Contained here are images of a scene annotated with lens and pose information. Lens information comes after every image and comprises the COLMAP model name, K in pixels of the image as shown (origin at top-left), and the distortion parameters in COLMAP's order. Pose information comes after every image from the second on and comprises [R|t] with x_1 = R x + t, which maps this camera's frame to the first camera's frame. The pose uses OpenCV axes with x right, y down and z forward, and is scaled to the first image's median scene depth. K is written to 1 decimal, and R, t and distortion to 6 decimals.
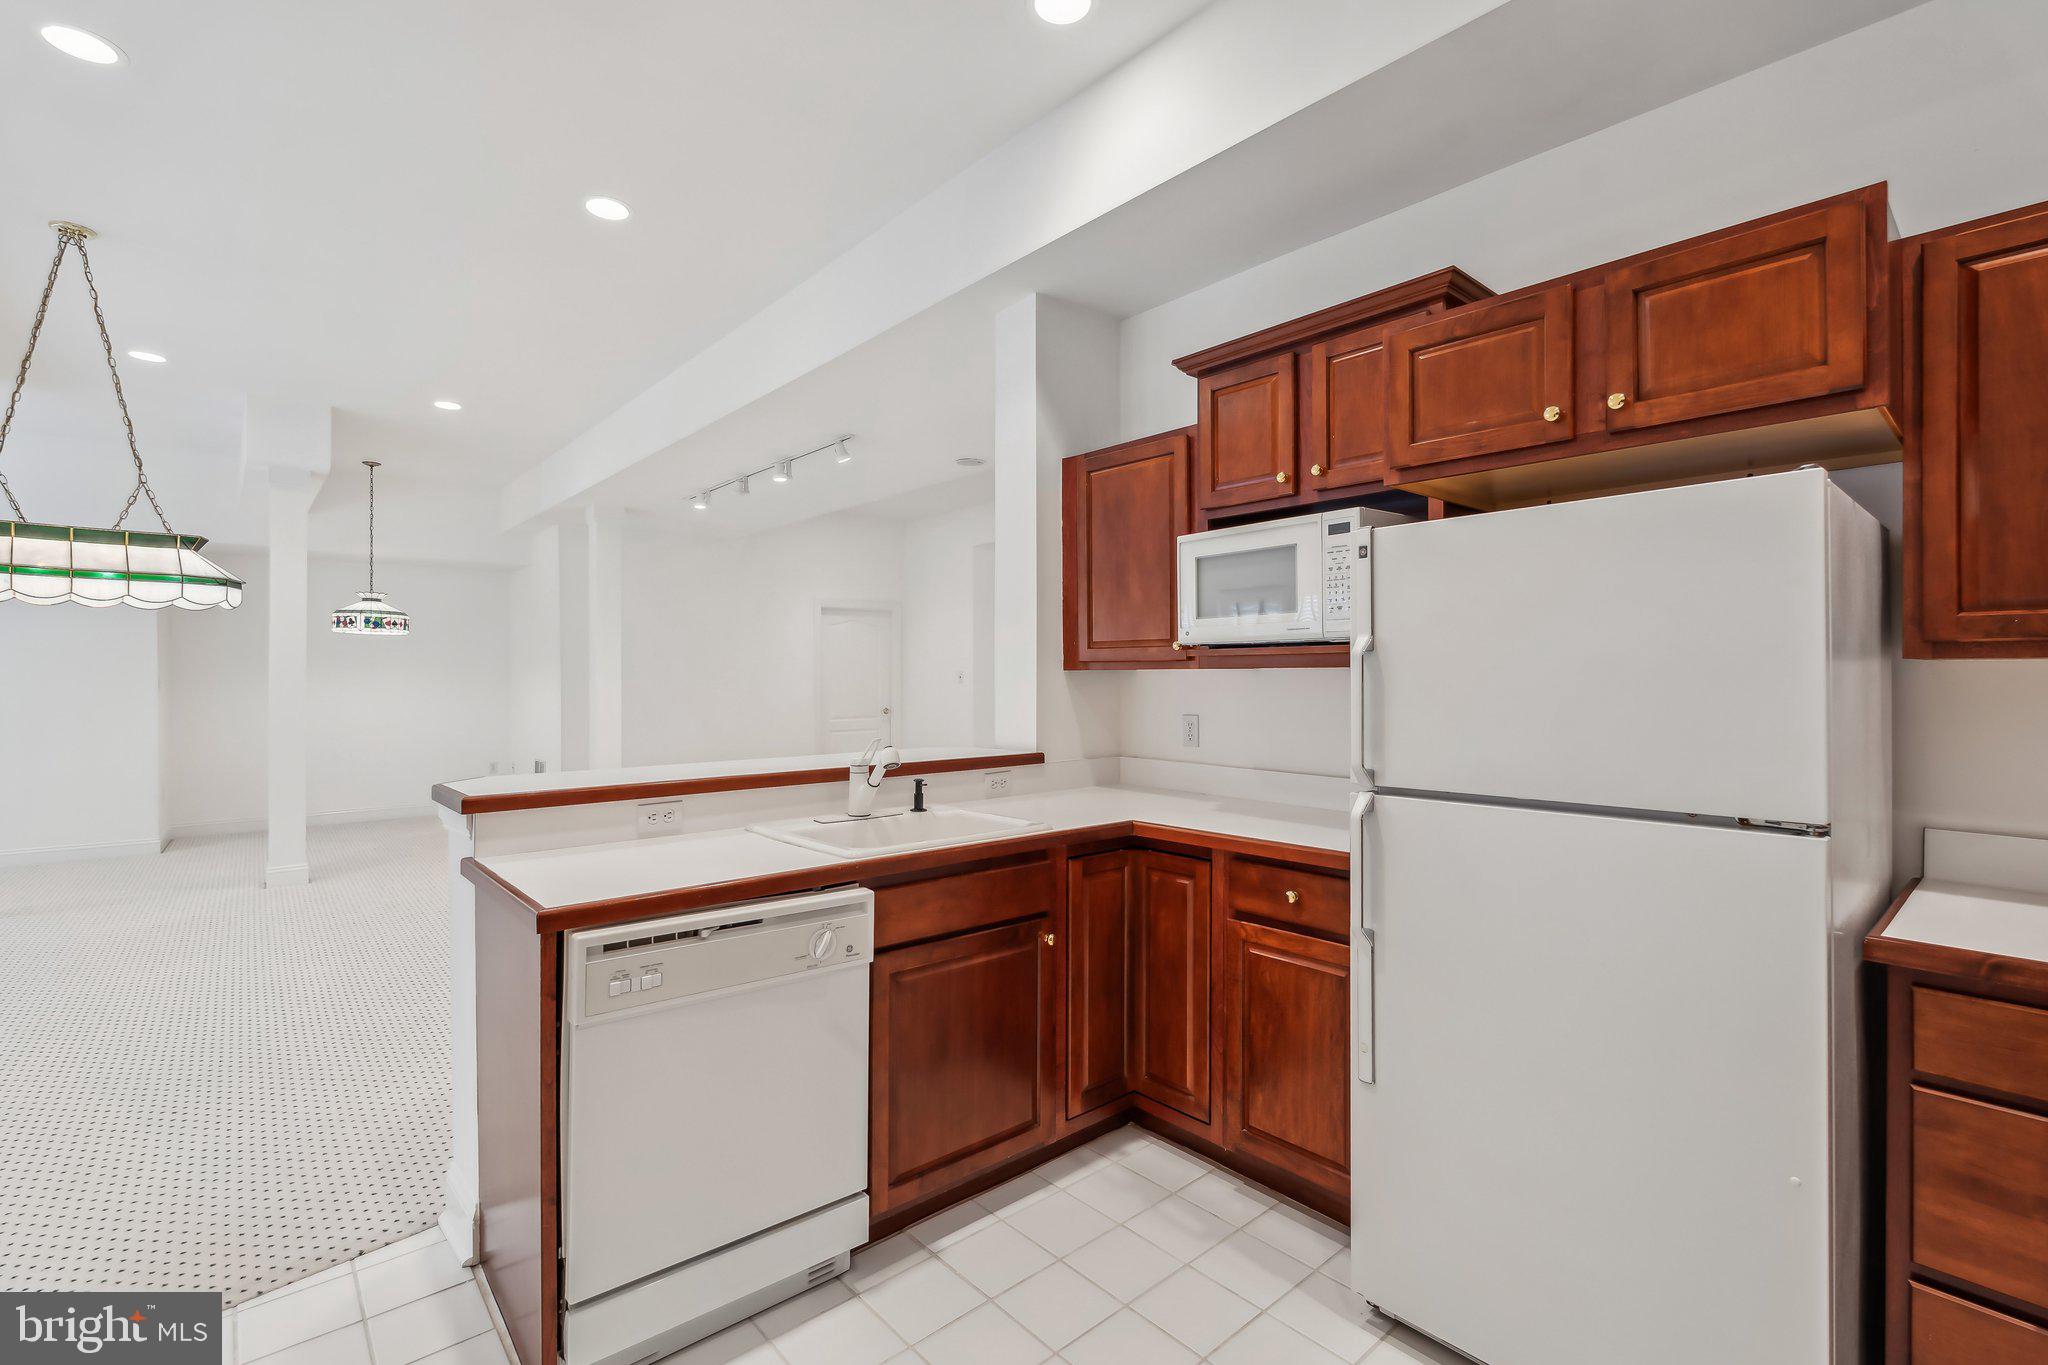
lens RADIAL K [[911.9, 0, 1015.2], [0, 911.9, 674.2], [0, 0, 1]] dist [-0.000377, -0.000467]
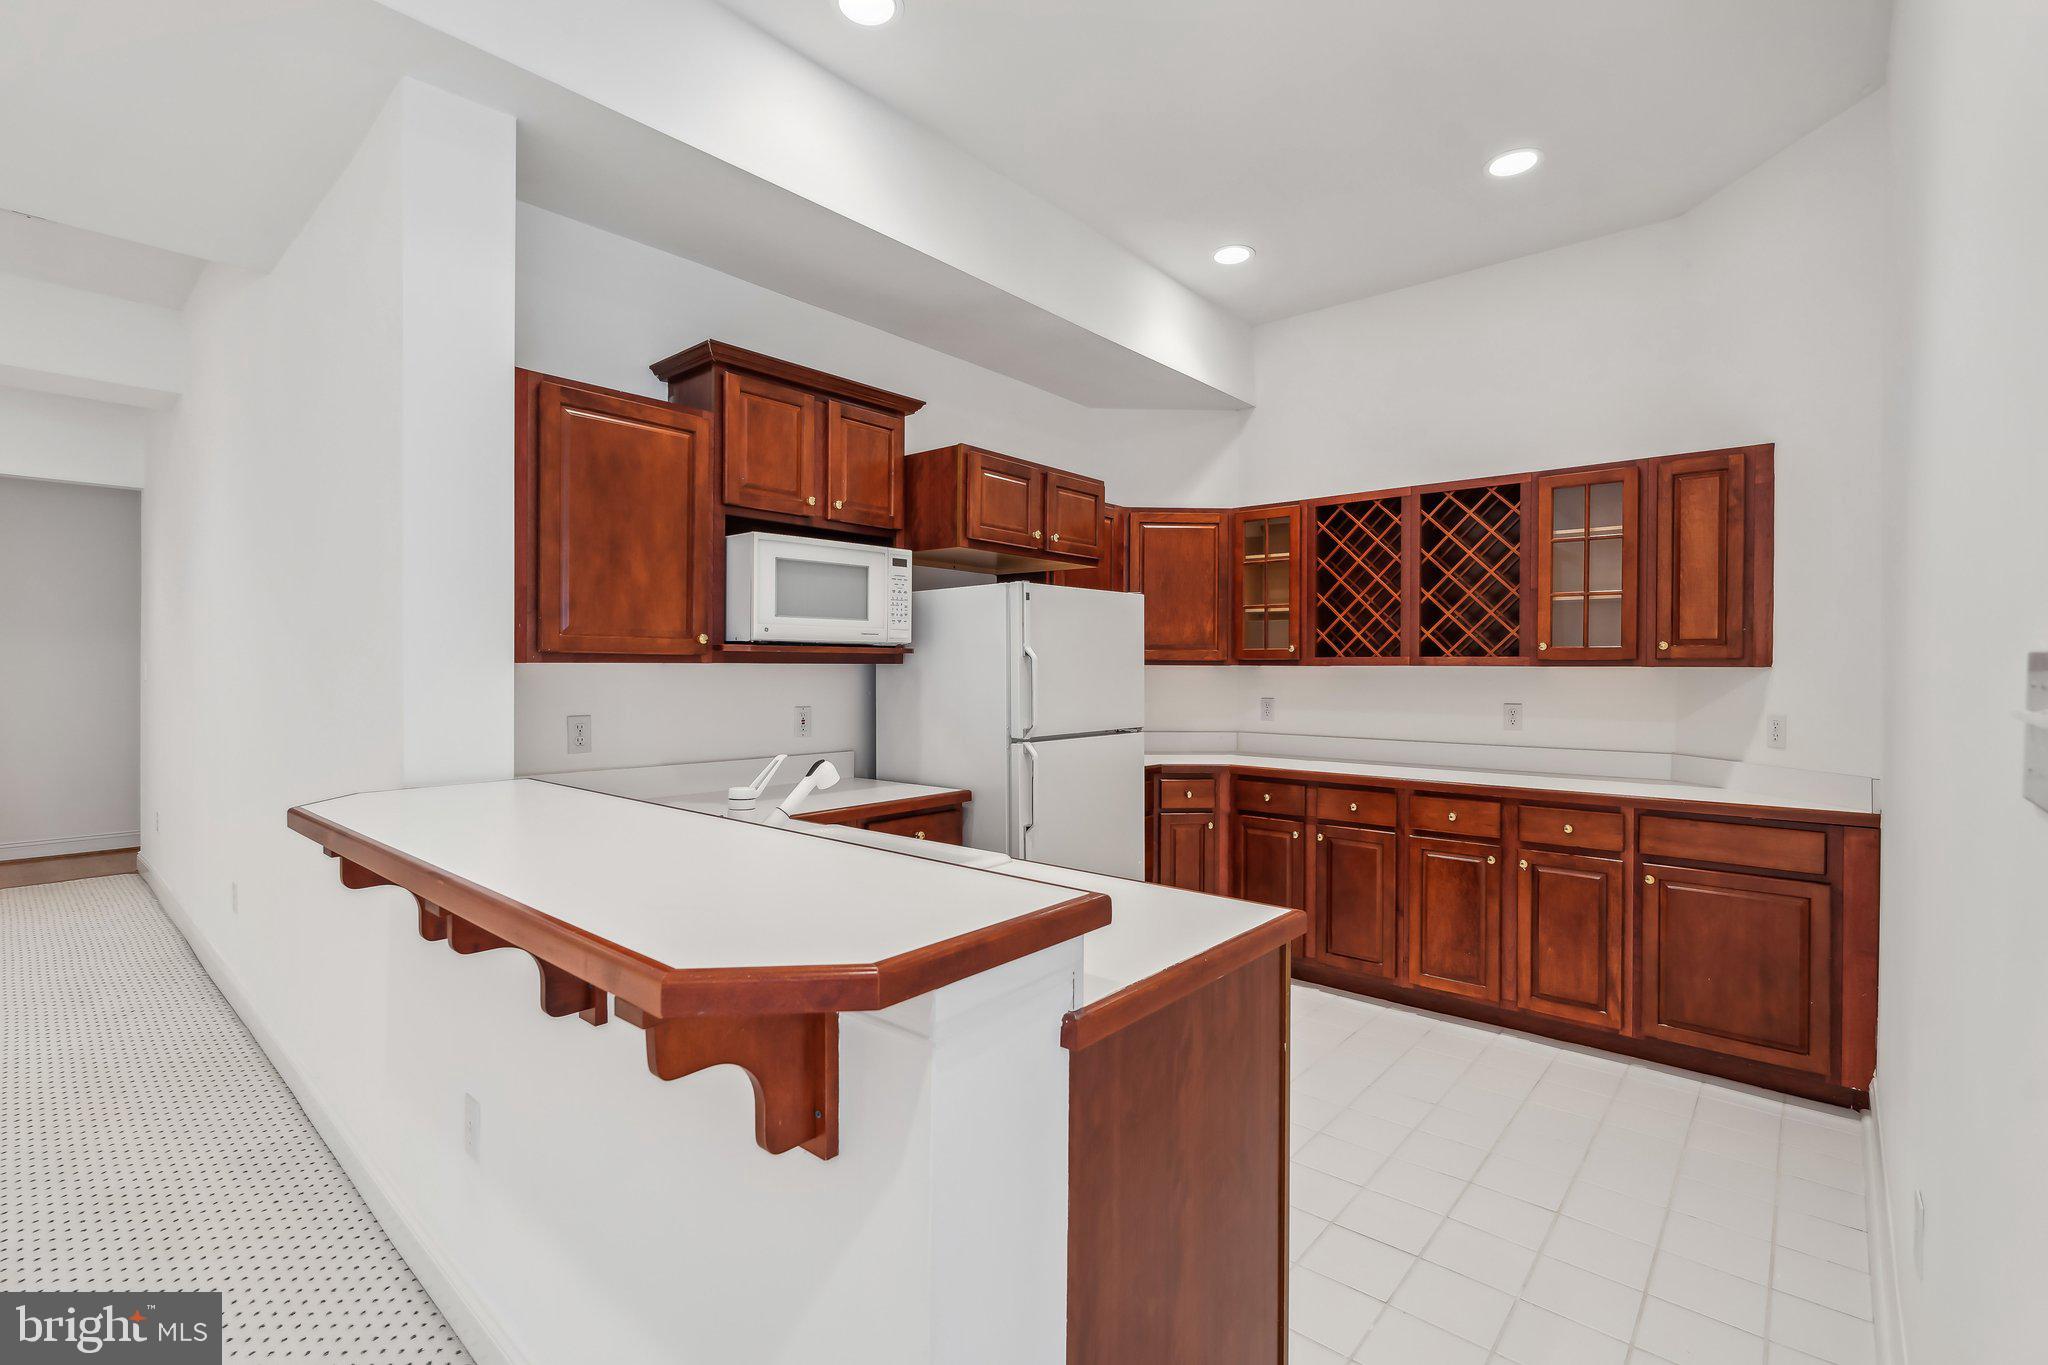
lens RADIAL K [[911.9, 0, 1015.2], [0, 911.9, 674.2], [0, 0, 1]] dist [-0.000377, -0.000467]
pose [[-0.128007, -0.007583, 0.991744, -0.921544], [-0.006699, 0.999955, 0.006781, -0.003632], [-0.991751, -0.005776, -0.128051, 0.913132]]
